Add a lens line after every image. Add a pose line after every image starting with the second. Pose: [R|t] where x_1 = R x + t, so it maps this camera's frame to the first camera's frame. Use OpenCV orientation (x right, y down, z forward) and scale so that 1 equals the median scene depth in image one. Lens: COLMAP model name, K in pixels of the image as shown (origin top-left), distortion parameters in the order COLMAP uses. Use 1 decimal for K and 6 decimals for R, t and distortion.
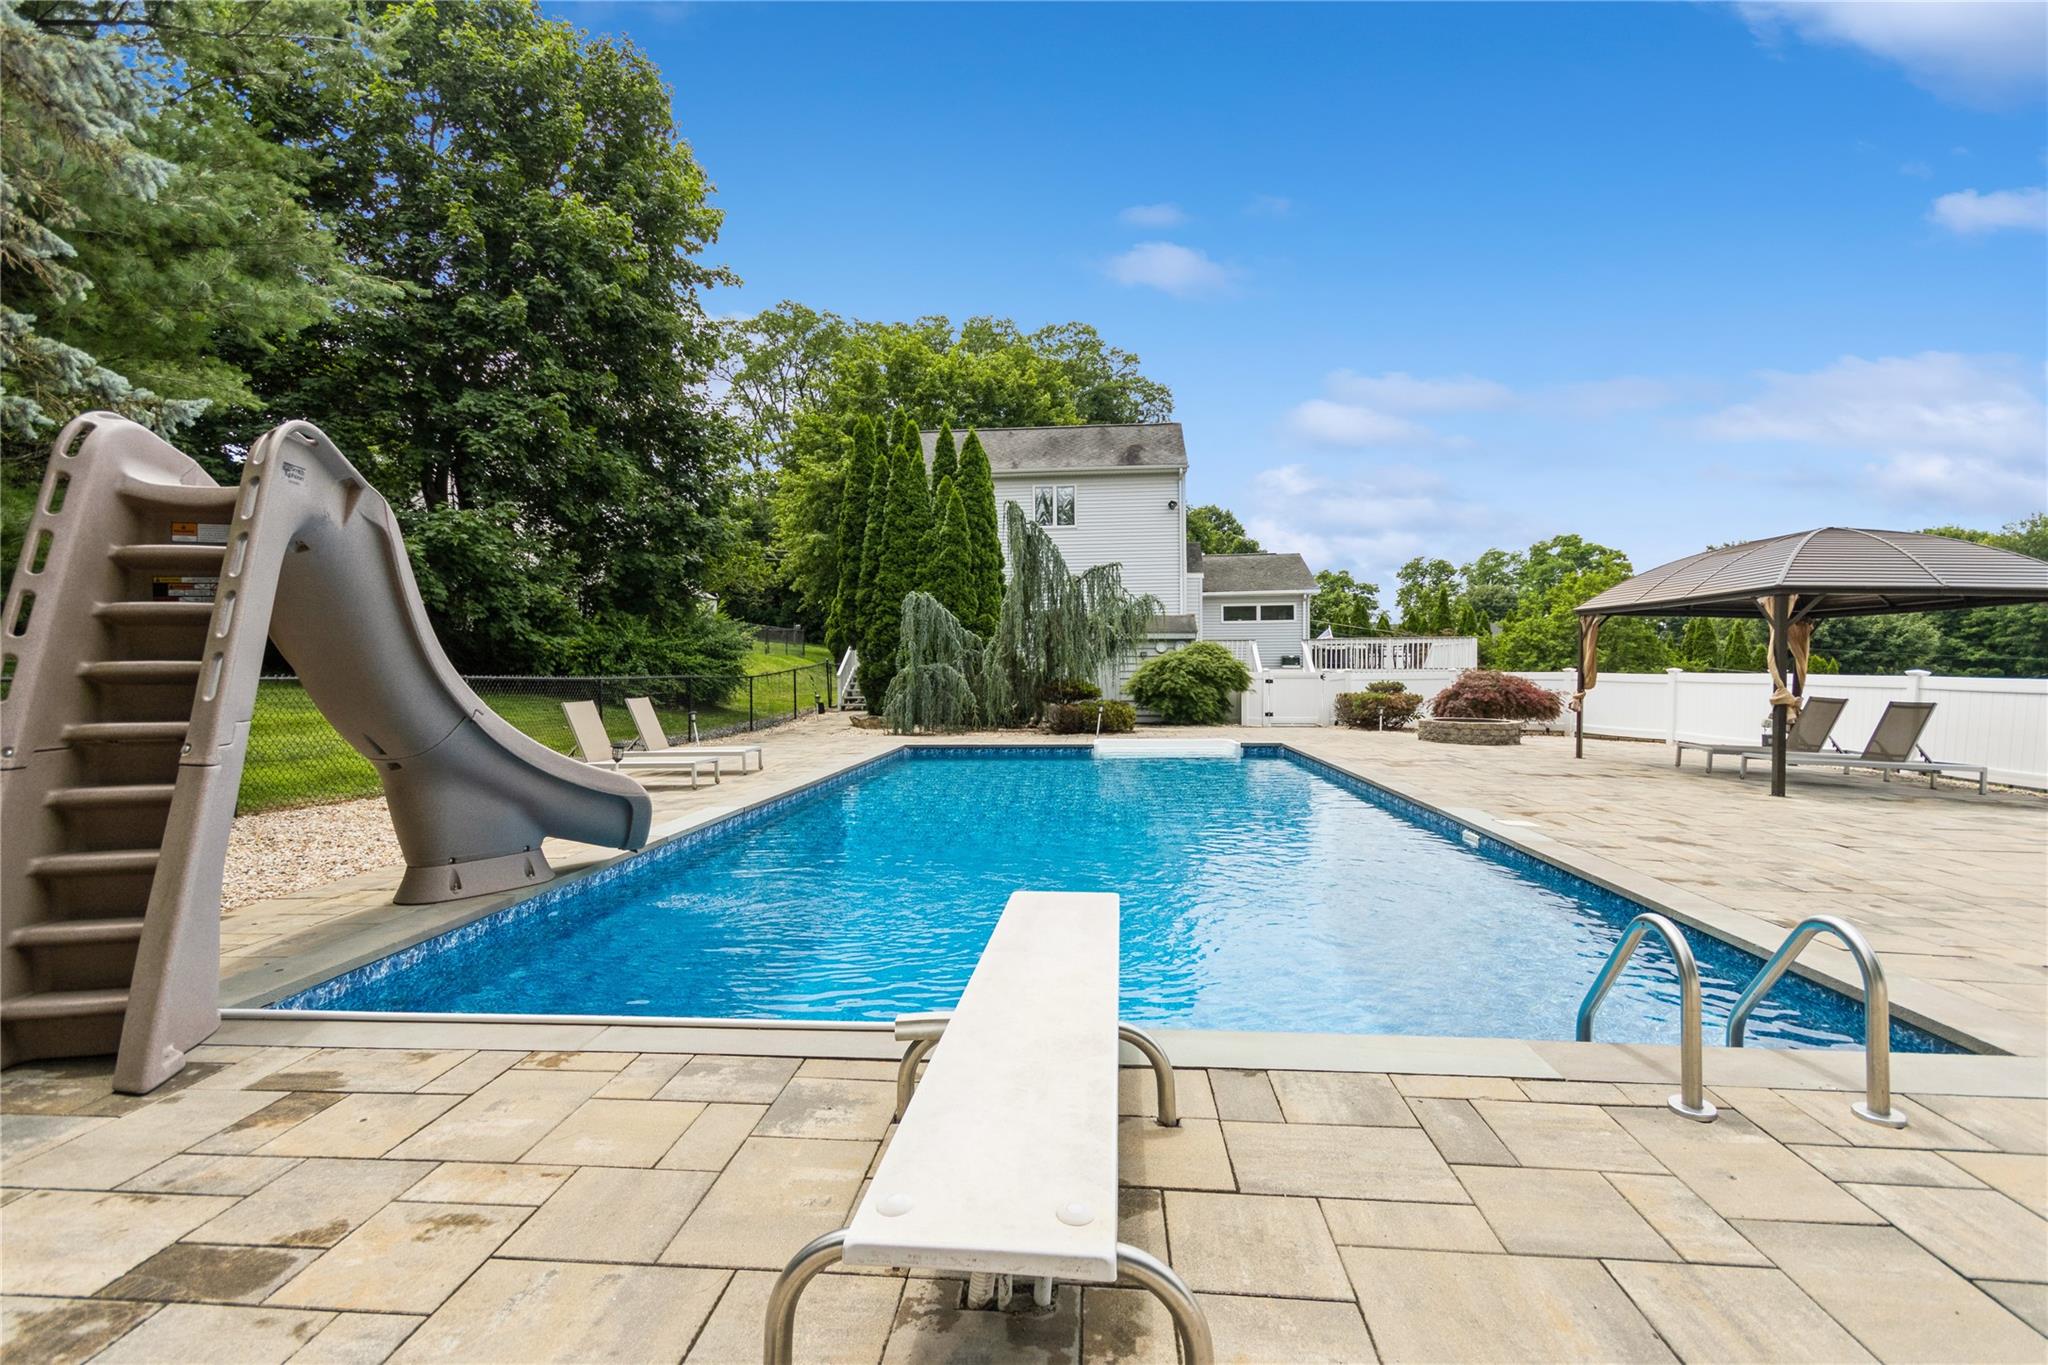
lens RADIAL K [[953.7, 0, 1026.5], [0, 953.7, 682.4], [0, 0, 1]] dist [0.003637, 0.000314]
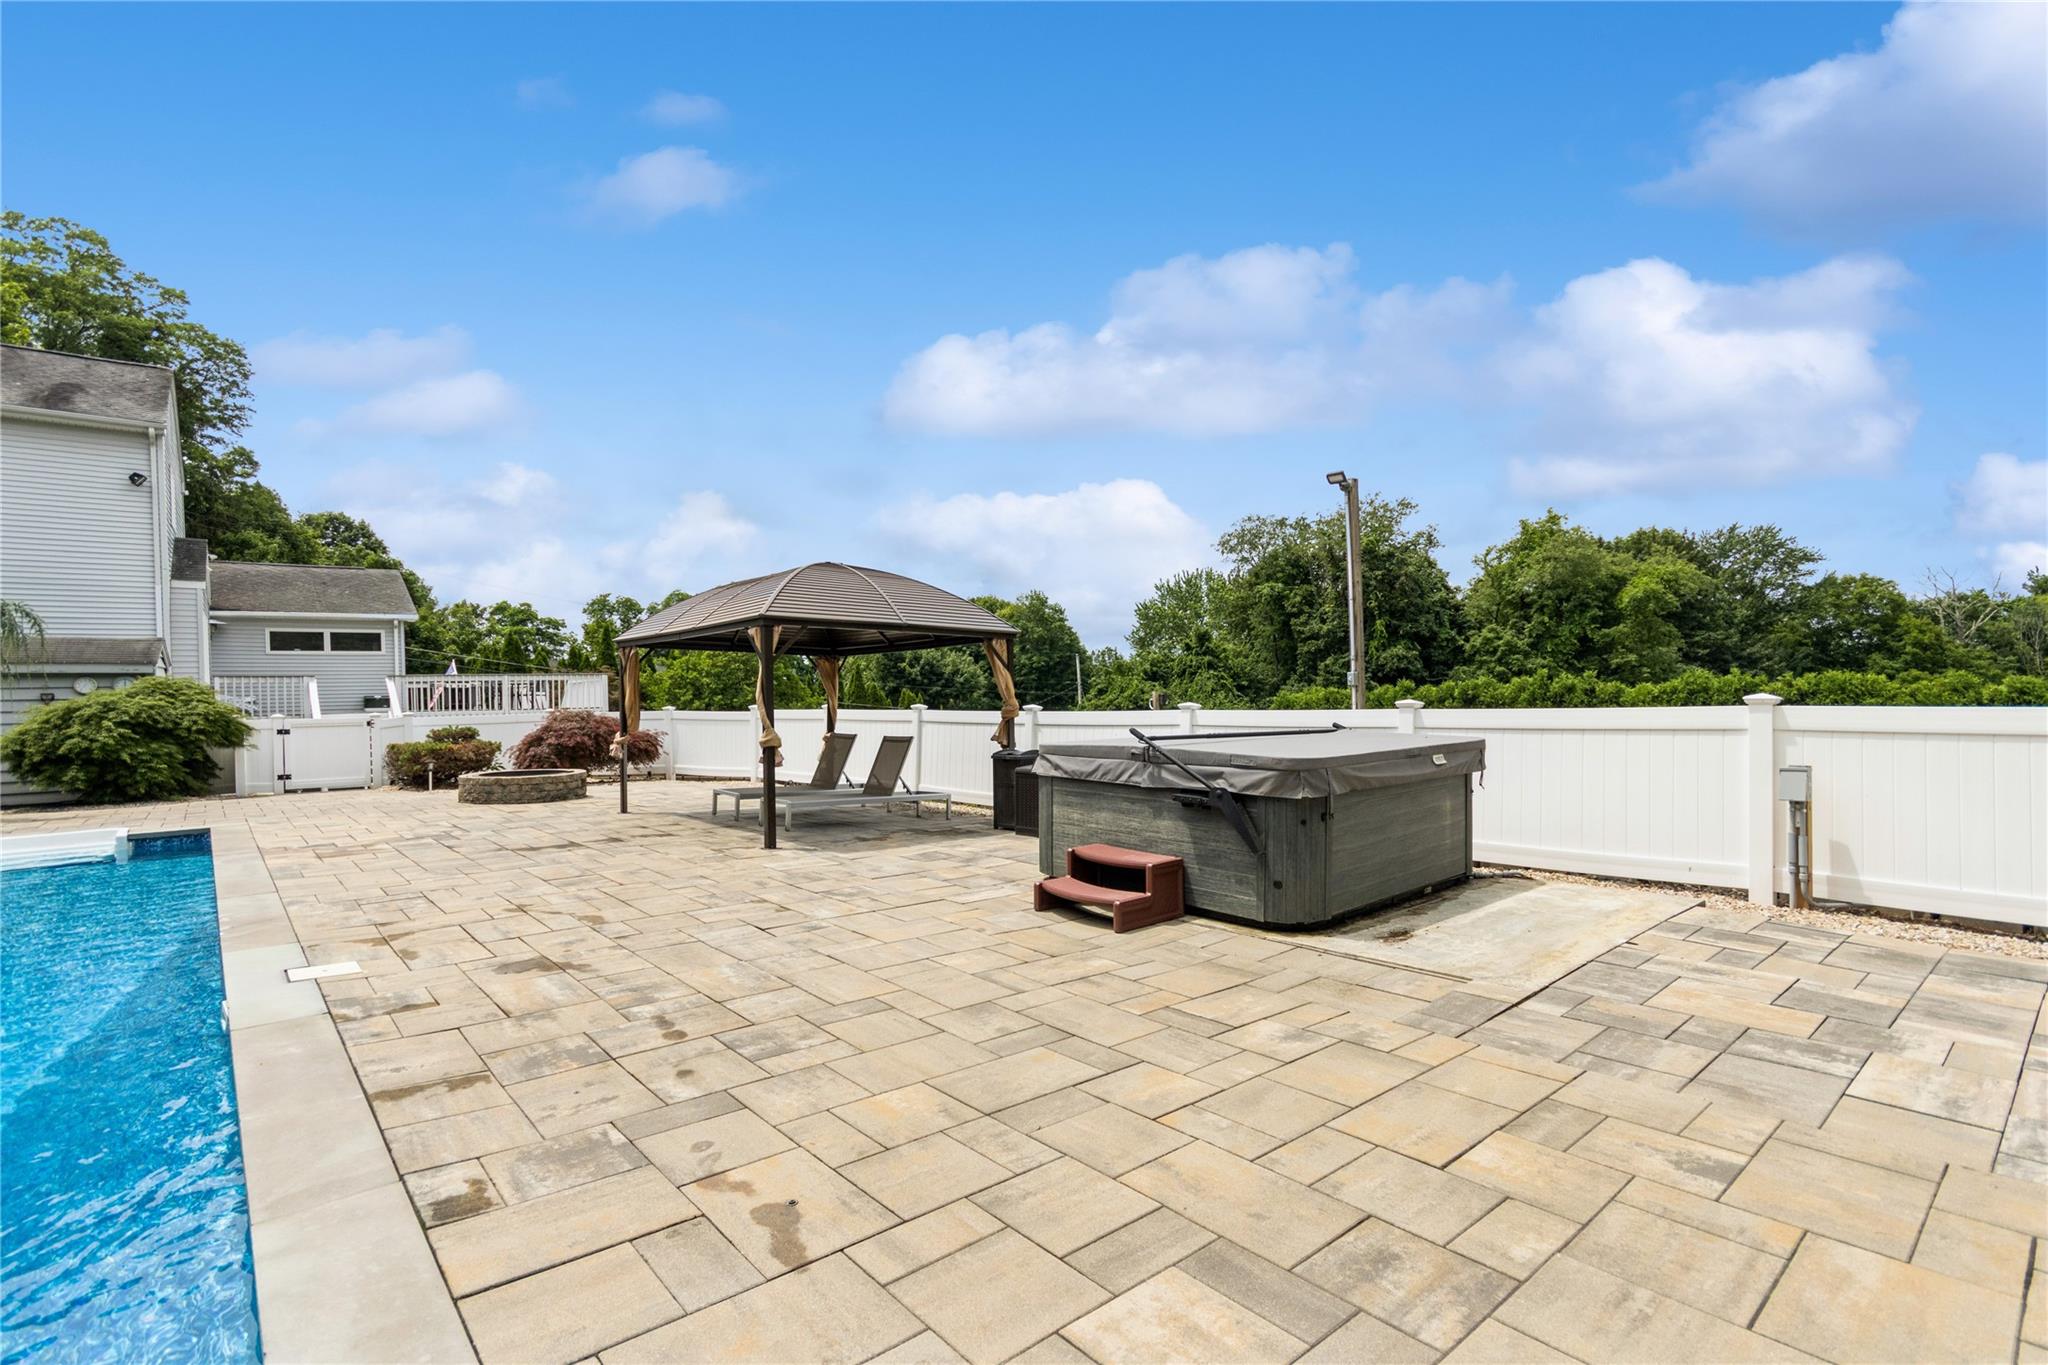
lens RADIAL K [[953.7, 0, 1025.0], [0, 953.7, 690.9], [0, 0, 1]] dist [0.003637, 0.000314]
pose [[0.702340, -0.007359, 0.711804, 0.132207], [0.029553, 0.999386, -0.018827, -0.002184], [-0.711228, 0.034259, 0.702126, 0.078708]]
